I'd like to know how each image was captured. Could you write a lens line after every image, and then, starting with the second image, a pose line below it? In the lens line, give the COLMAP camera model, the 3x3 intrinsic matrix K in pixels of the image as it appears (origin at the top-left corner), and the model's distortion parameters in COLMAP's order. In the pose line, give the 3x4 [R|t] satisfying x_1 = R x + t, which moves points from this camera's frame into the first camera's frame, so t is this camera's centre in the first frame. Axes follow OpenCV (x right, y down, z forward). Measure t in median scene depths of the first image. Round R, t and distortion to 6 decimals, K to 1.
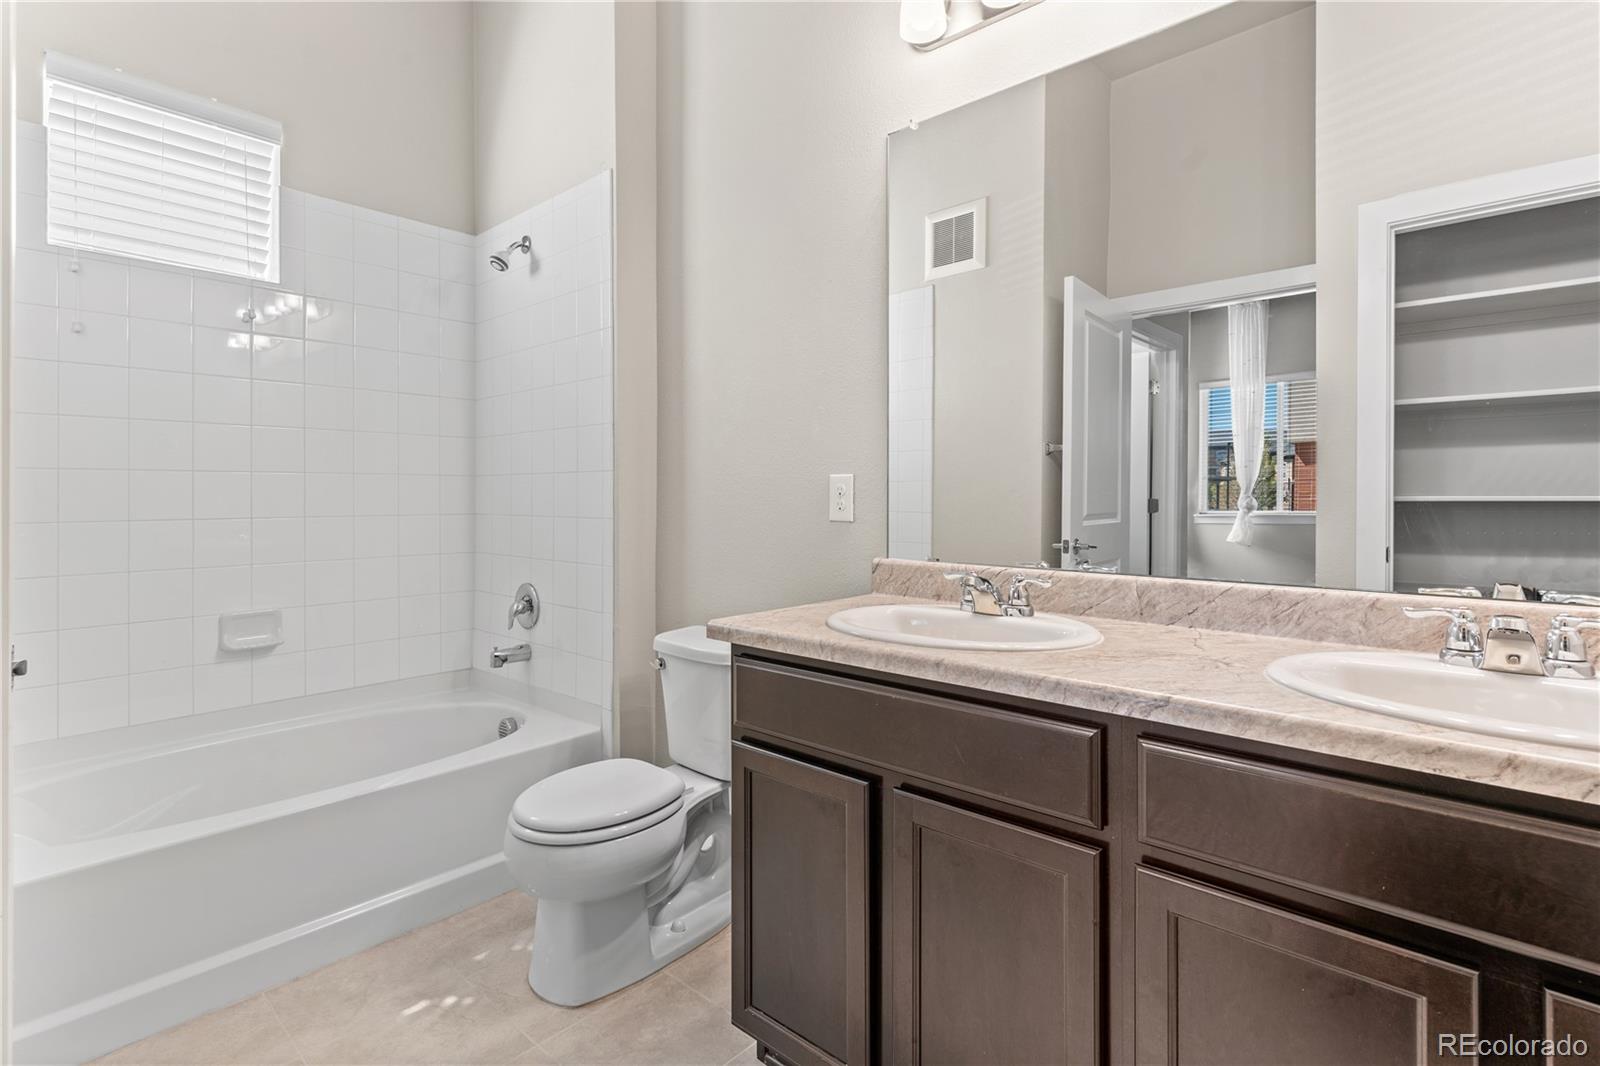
lens RADIAL K [[771.2, 0, 800.9], [0, 771.2, 519.0], [0, 0, 1]] dist [0.000483, 0.001113]
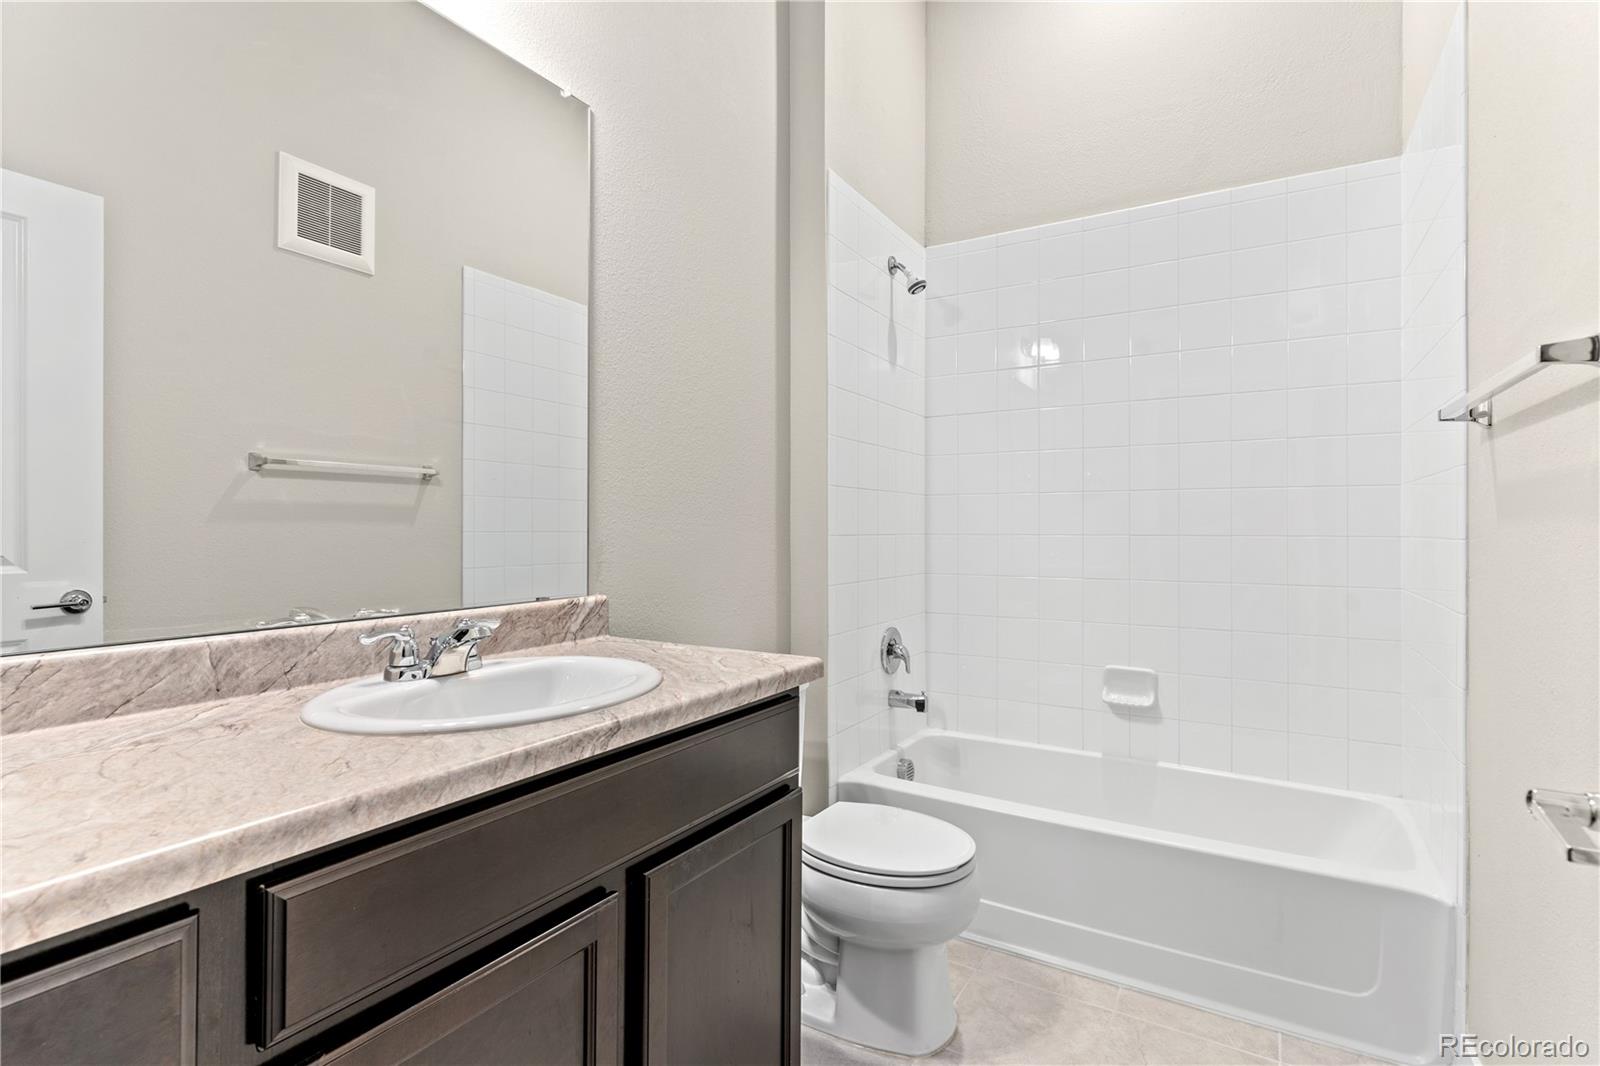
lens RADIAL K [[771.2, 0, 800.9], [0, 771.2, 519.0], [0, 0, 1]] dist [0.000483, 0.001113]
pose [[-0.181928, 0.010866, 0.983252, -0.370856], [0.030547, 0.999519, -0.005393, -0.015083], [-0.982837, 0.029054, -0.182172, 0.605154]]
